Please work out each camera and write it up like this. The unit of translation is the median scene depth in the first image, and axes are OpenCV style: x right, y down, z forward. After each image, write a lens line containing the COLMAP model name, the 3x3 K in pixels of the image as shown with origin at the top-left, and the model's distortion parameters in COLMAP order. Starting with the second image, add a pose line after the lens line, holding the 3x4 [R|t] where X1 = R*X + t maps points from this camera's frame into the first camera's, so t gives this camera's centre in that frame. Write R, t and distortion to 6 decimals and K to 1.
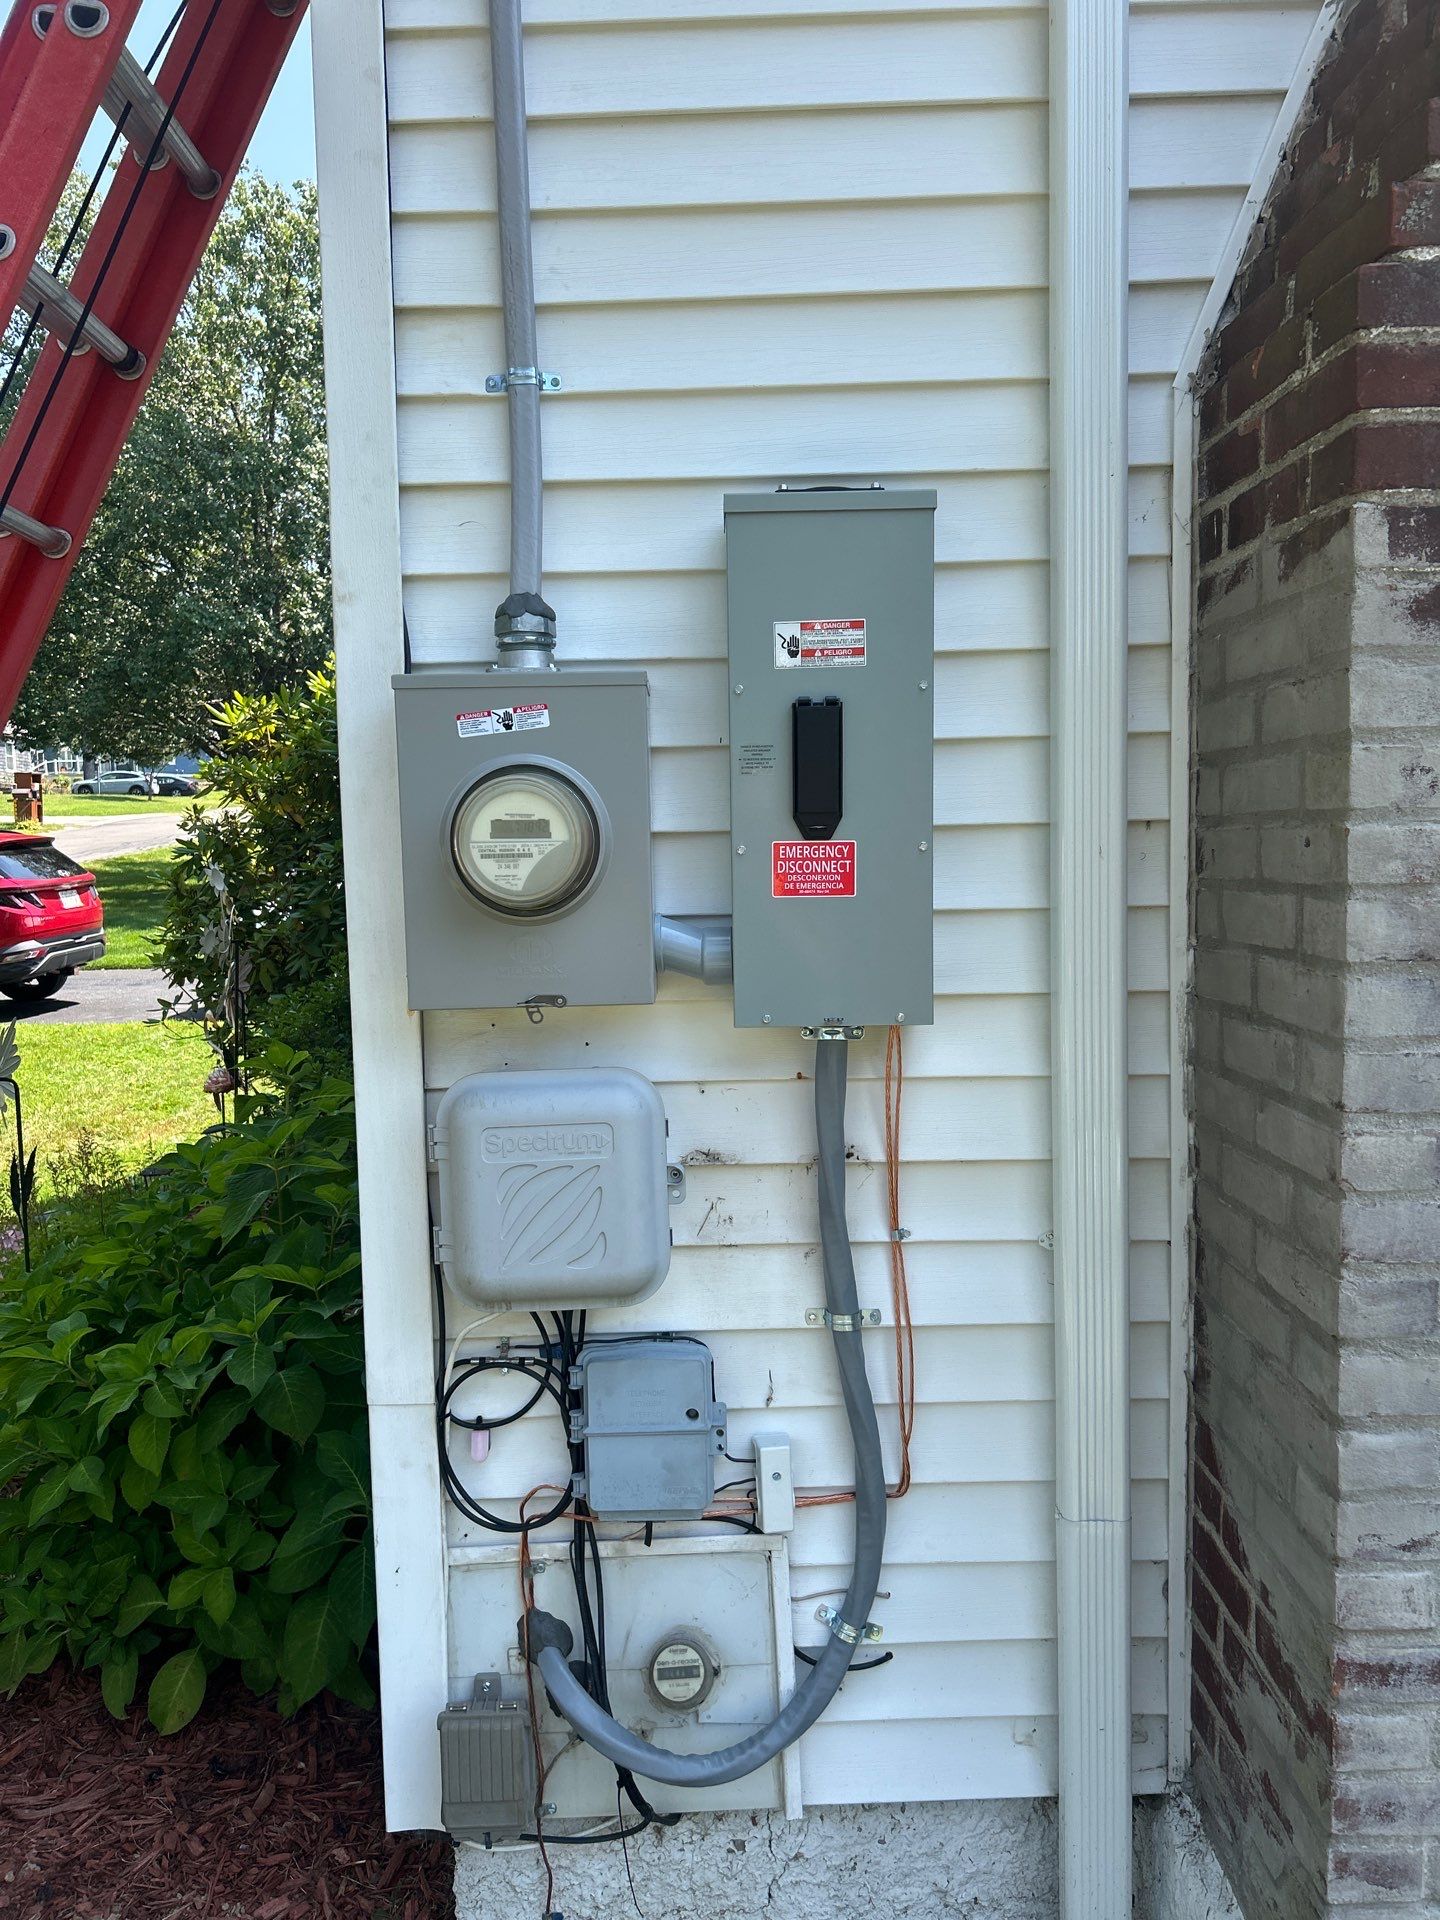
lens RADIAL K [[1492.5, 0, 720.0], [0, 1492.5, 960.0], [0, 0, 1]] dist [0.035399, -0.003005]
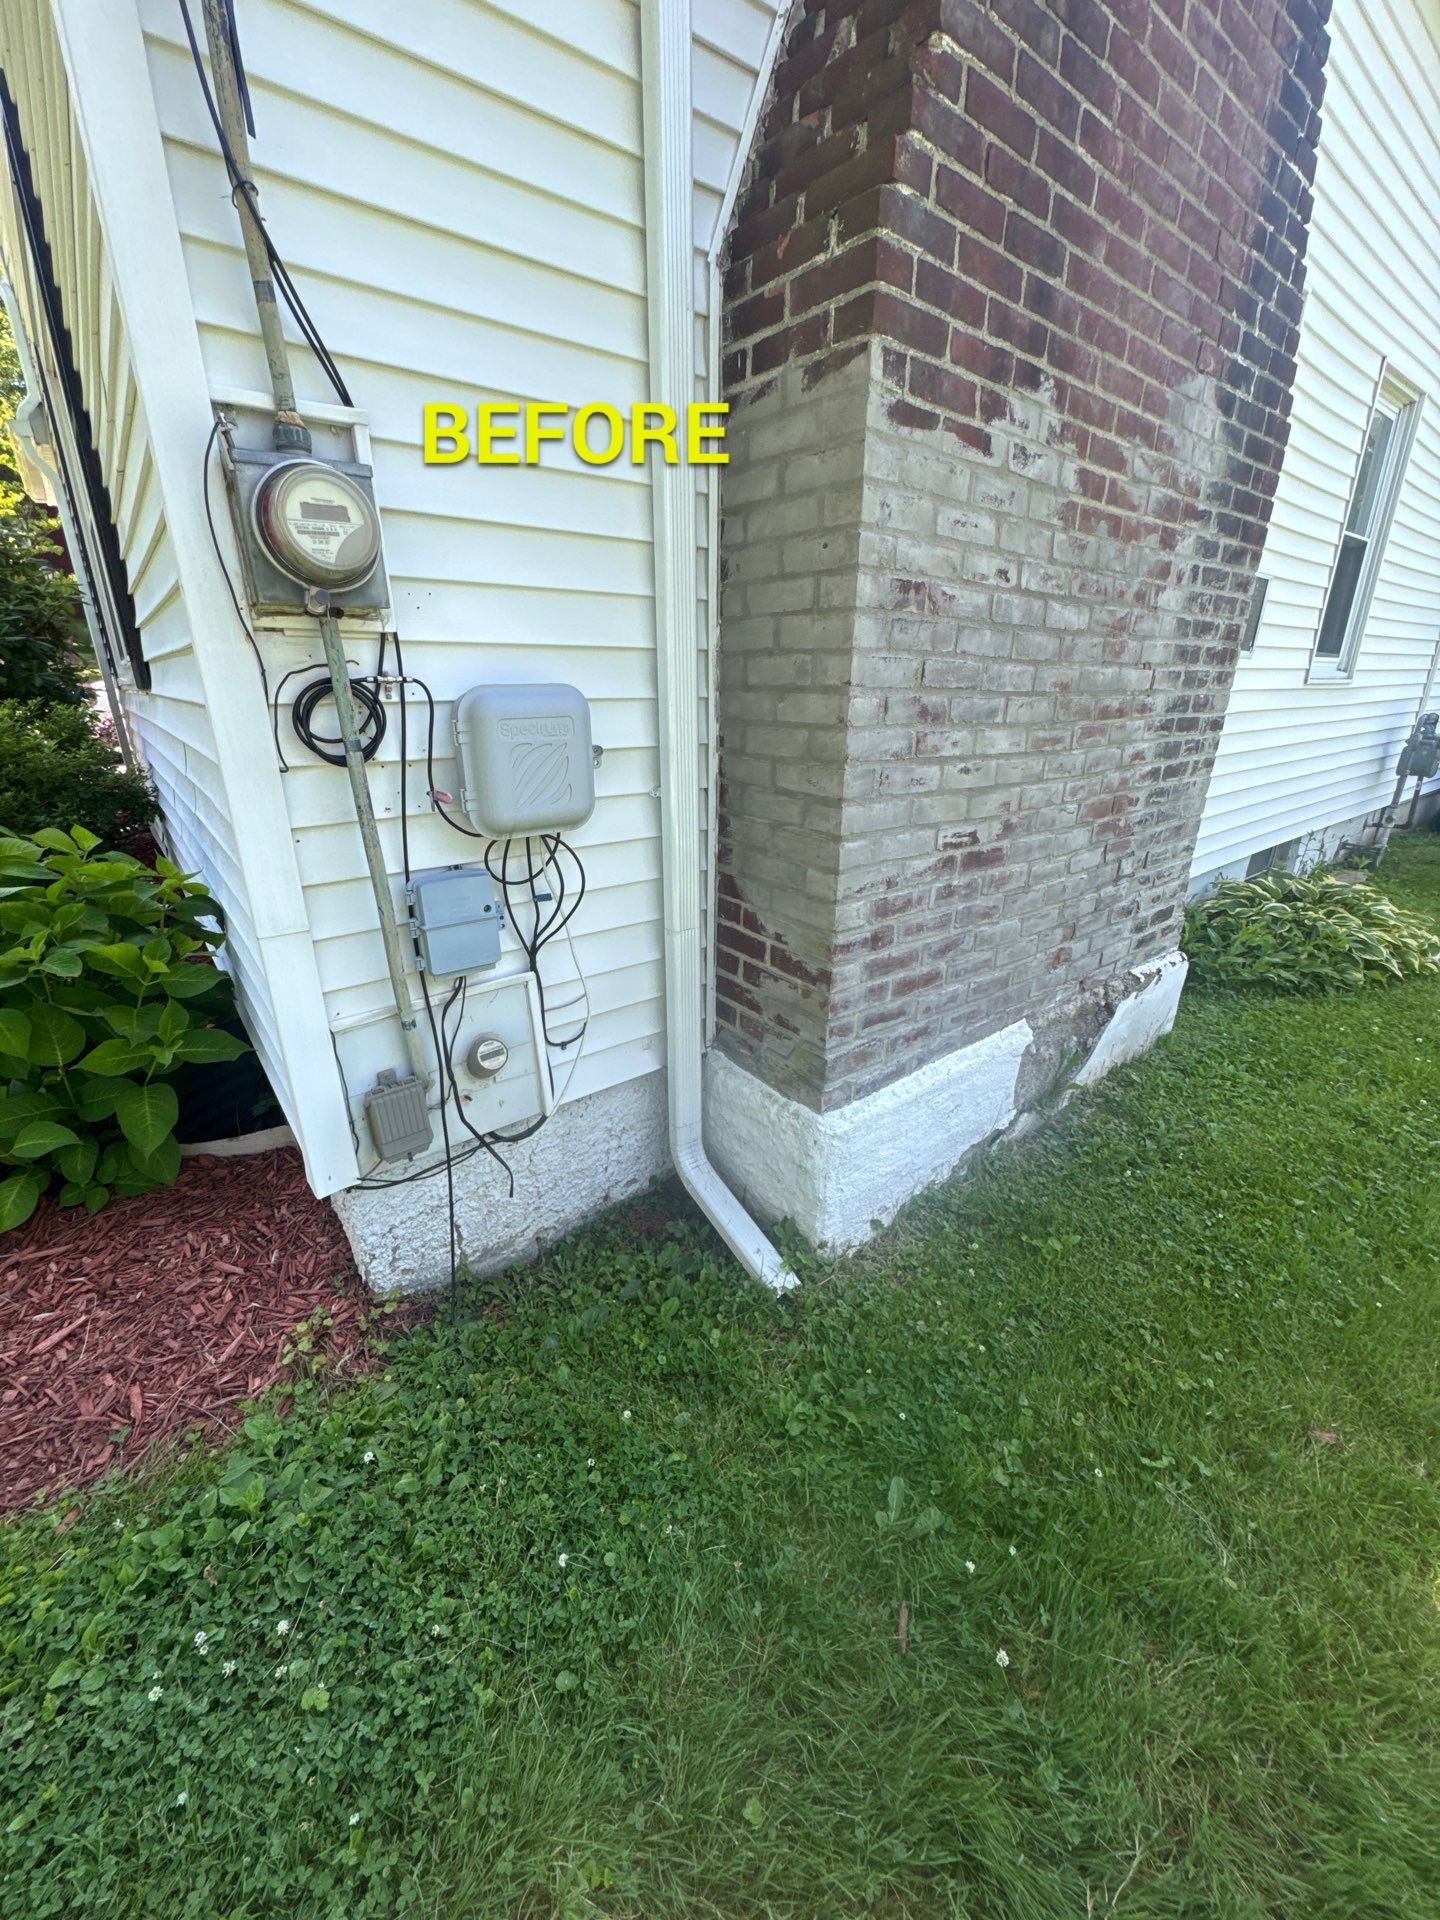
lens RADIAL K [[810.4, 0, 720.0], [0, 810.4, 960.0], [0, 0, 1]] dist [0.002259, 0.000329]
pose [[0.812090, -0.192257, 0.550951, -0.317248], [0.038366, 0.959714, 0.278345, 0.109579], [-0.582270, -0.204903, 0.786751, 0.110605]]
